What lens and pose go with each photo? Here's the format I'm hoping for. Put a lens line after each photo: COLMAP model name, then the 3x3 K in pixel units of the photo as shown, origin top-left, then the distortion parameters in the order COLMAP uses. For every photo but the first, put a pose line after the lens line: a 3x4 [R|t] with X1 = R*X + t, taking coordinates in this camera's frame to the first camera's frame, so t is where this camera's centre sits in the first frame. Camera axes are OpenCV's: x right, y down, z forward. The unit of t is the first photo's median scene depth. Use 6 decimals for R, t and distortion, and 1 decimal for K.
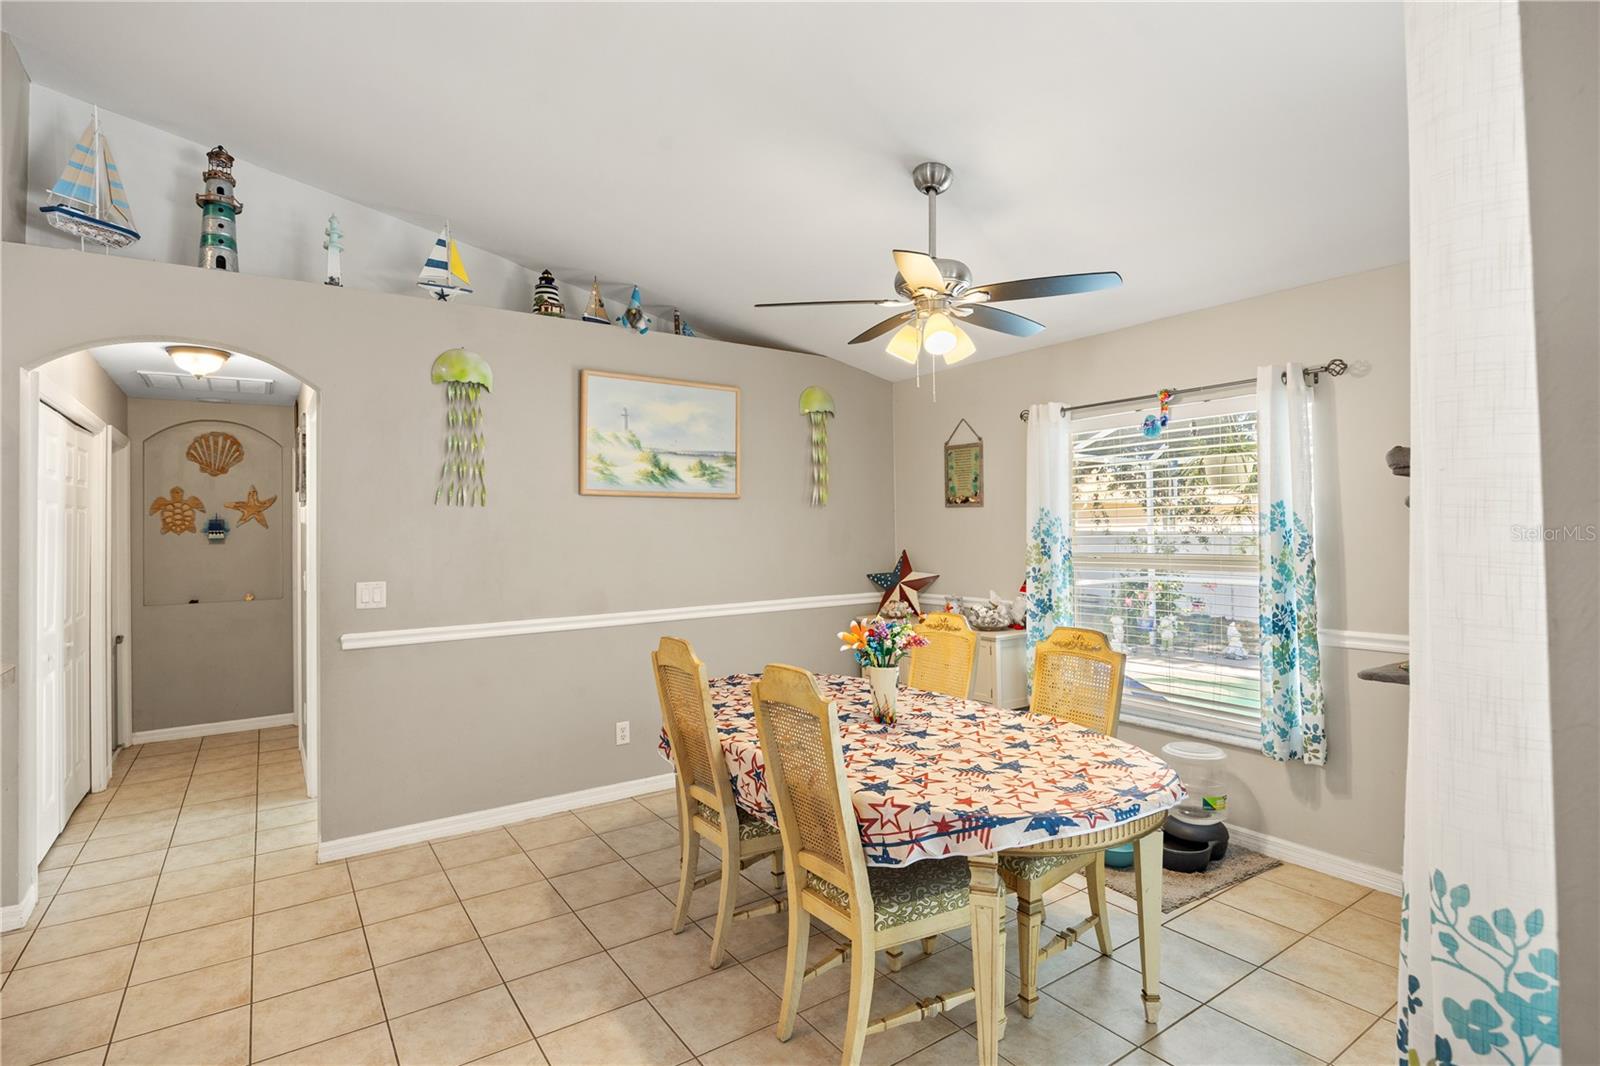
lens RADIAL K [[791.3, 0, 809.3], [0, 791.3, 512.6], [0, 0, 1]] dist [-0.019082, -0.001958]
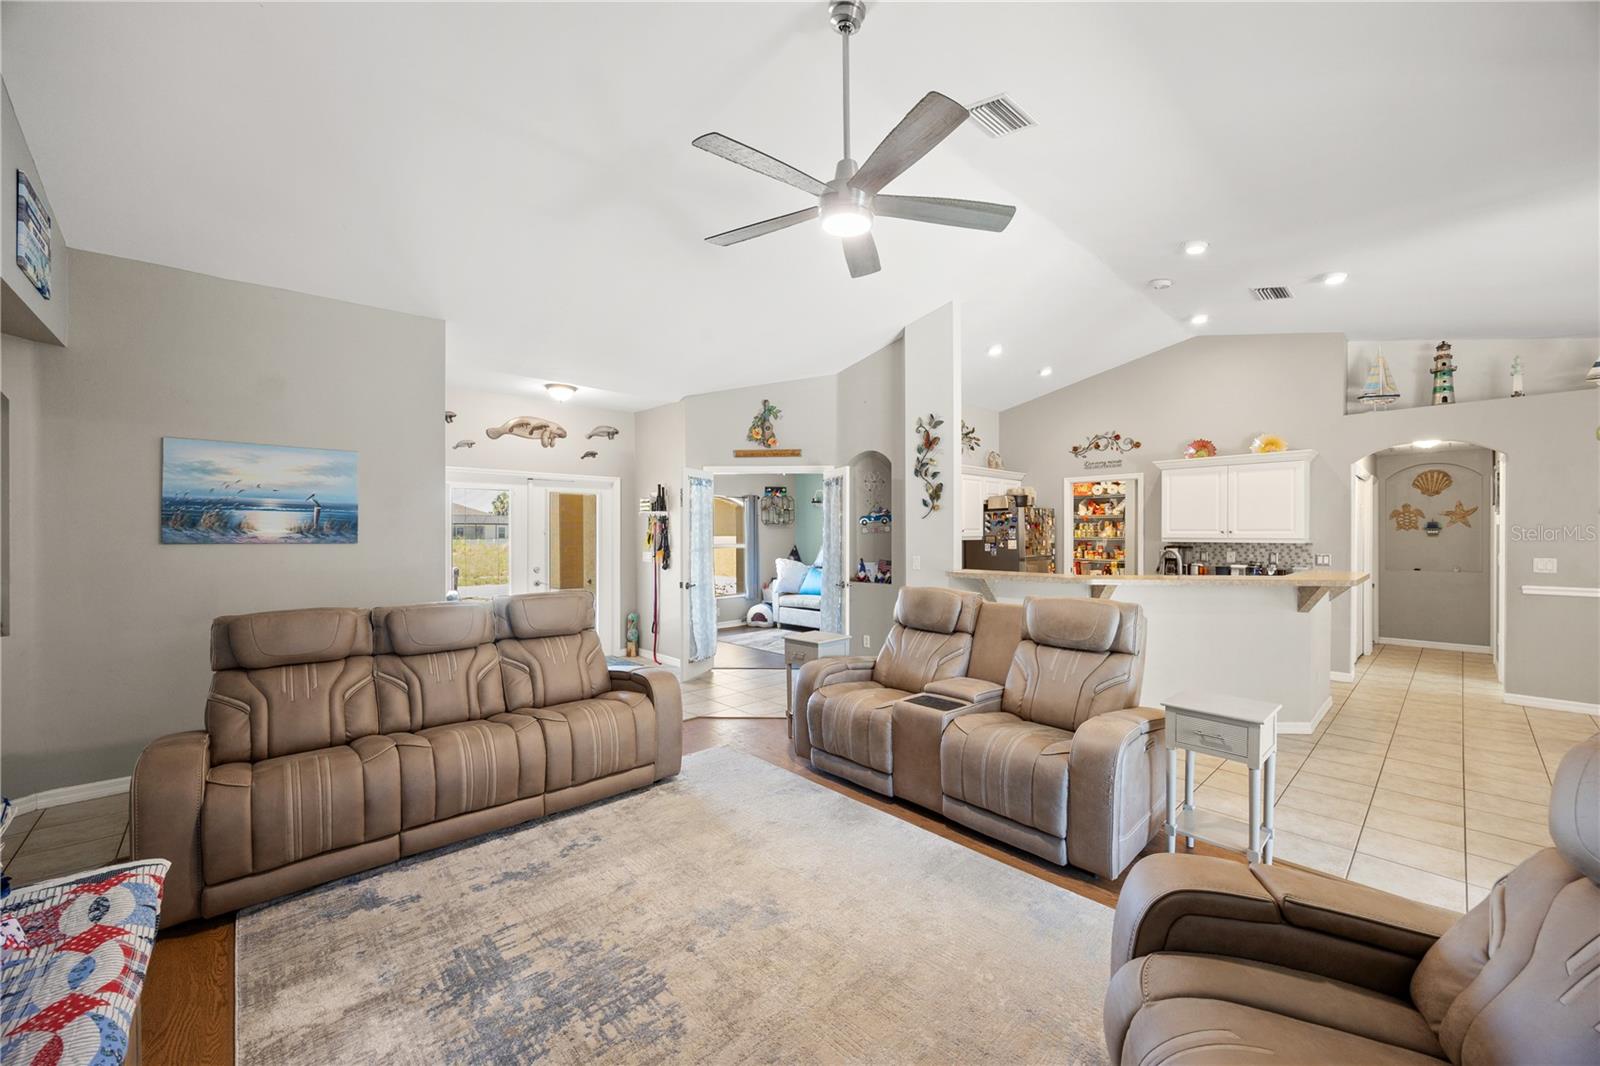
lens RADIAL K [[617.7, 0, 797.4], [0, 617.7, 535.7], [0, 0, 1]] dist [0.000657, -0.000708]
pose [[0.142702, 0.018484, -0.989593, 0.580433], [0.017131, 0.999630, 0.021141, -0.021086], [0.989617, -0.019970, 0.142333, -0.867253]]
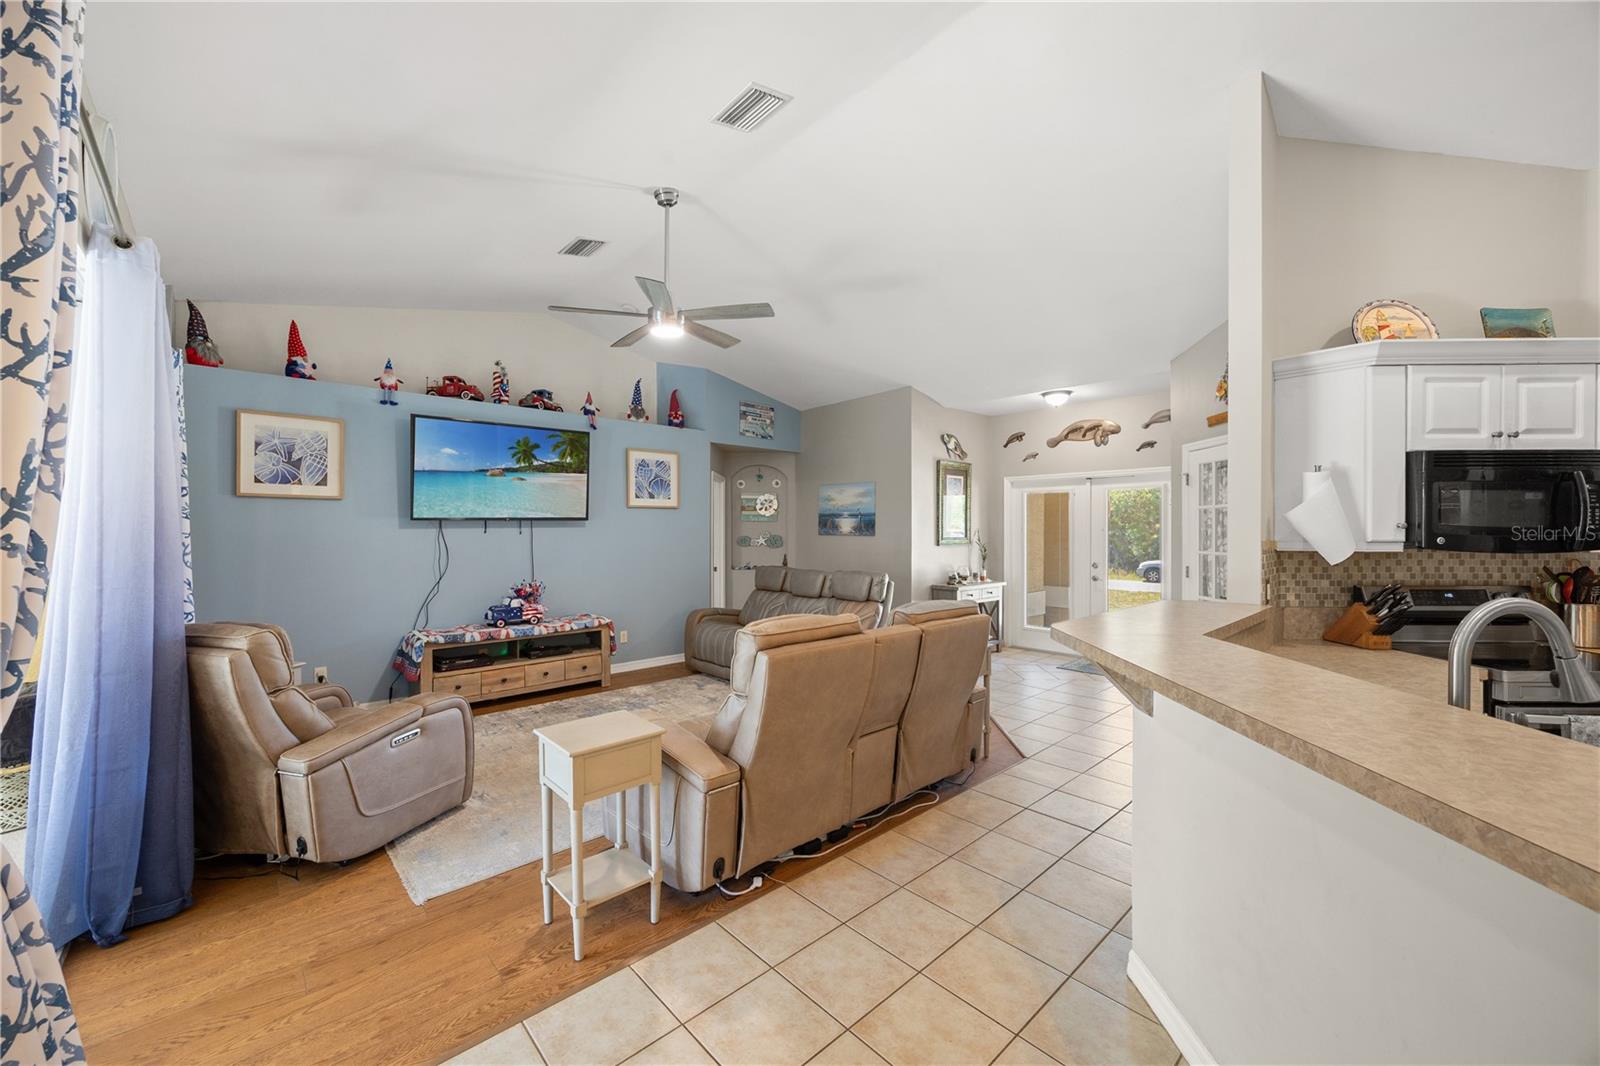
lens RADIAL K [[617.7, 0, 808.0], [0, 617.7, 526.1], [0, 0, 1]] dist [0.000657, -0.000708]
pose [[-0.989590, 0.014895, -0.143143, -0.191155], [0.018213, 0.999594, -0.021896, 0.011510], [0.142758, -0.024275, -0.989460, 0.391940]]
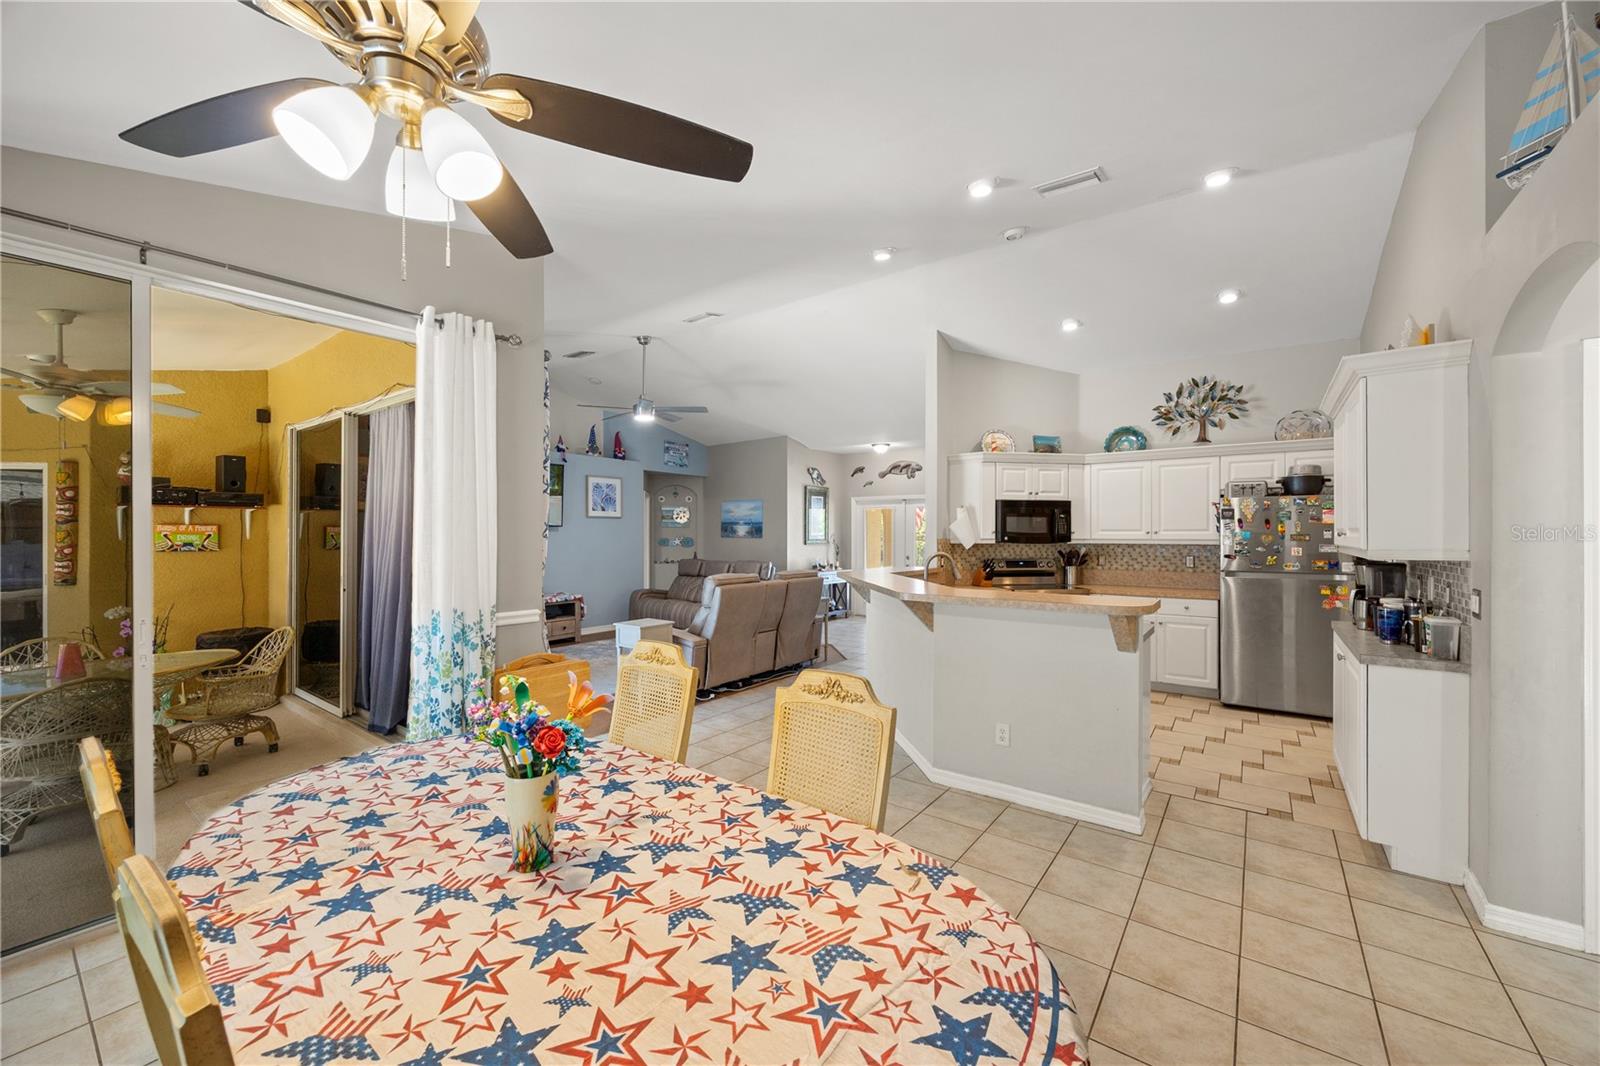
lens RADIAL K [[617.7, 0, 803.8], [0, 617.7, 536.3], [0, 0, 1]] dist [0.000657, -0.000708]
pose [[-0.946983, 0.015774, -0.320896, 0.040630], [0.019422, 0.999778, -0.008172, 0.023151], [0.320696, -0.013971, -0.947079, 1.202841]]
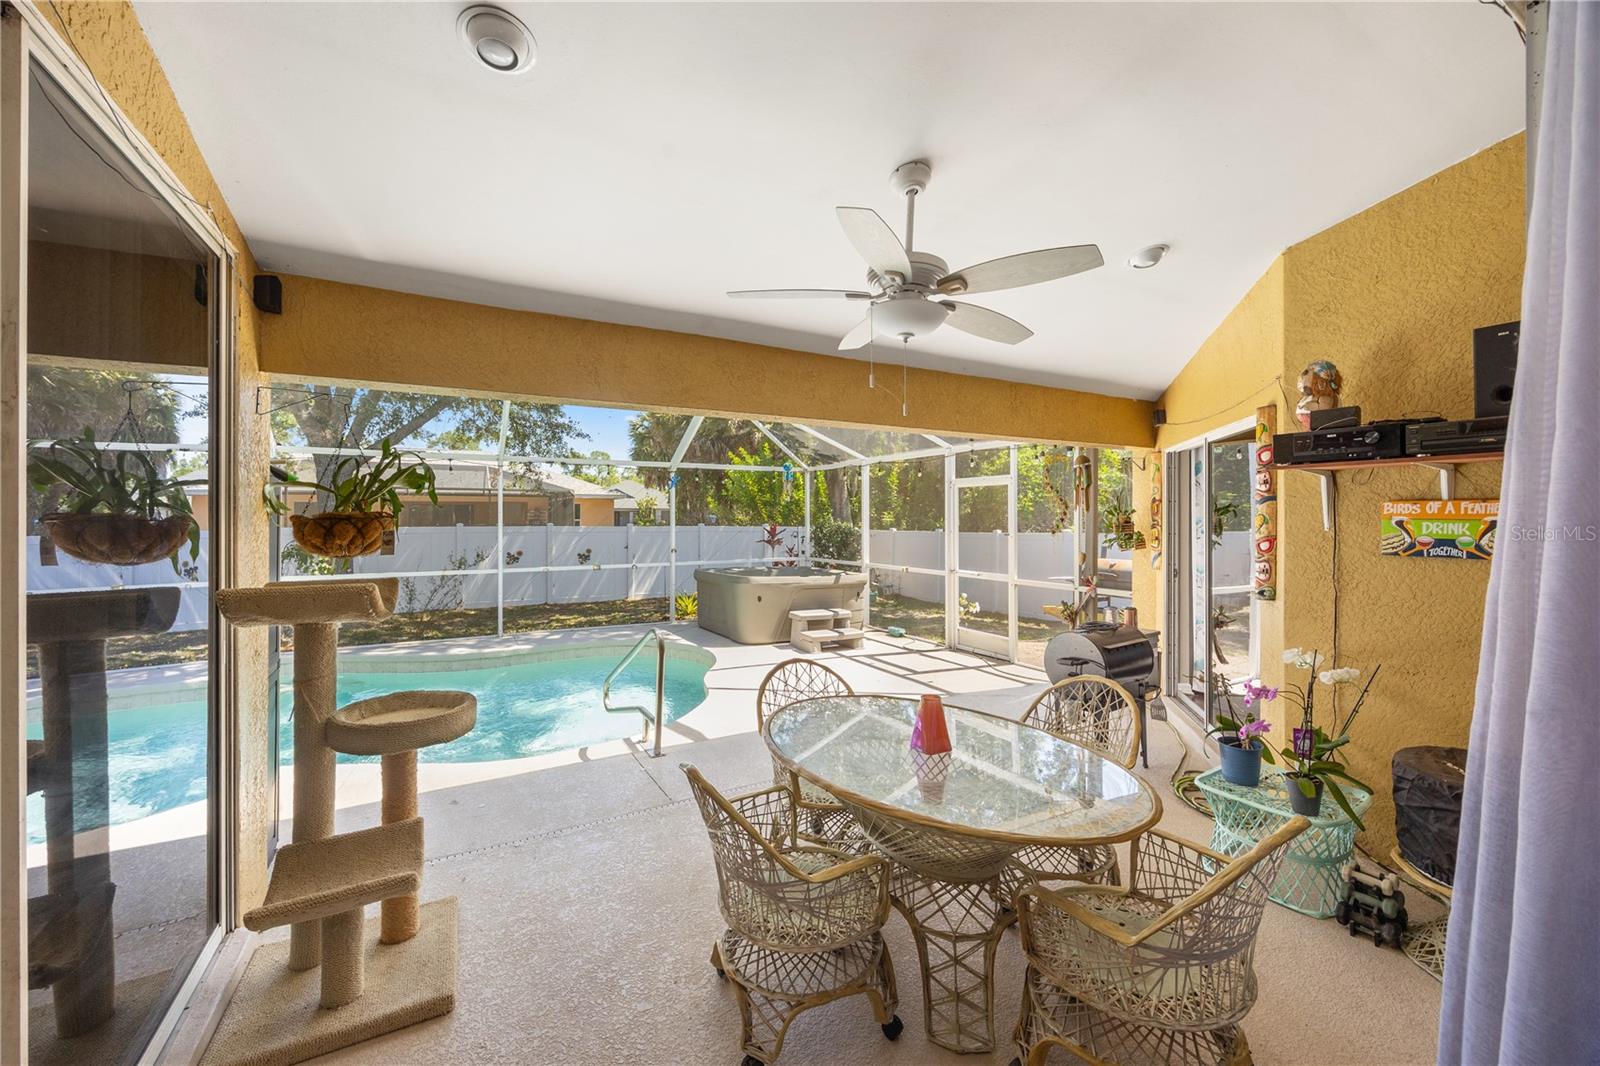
lens RADIAL K [[617.7, 0, 790.3], [0, 617.7, 519.6], [0, 0, 1]] dist [0.000657, -0.000708]
pose [[0.104956, 0.010694, 0.994419, 0.216869], [-0.017572, 0.999806, -0.008897, -0.006720], [-0.994322, -0.016541, 0.105124, -0.094593]]
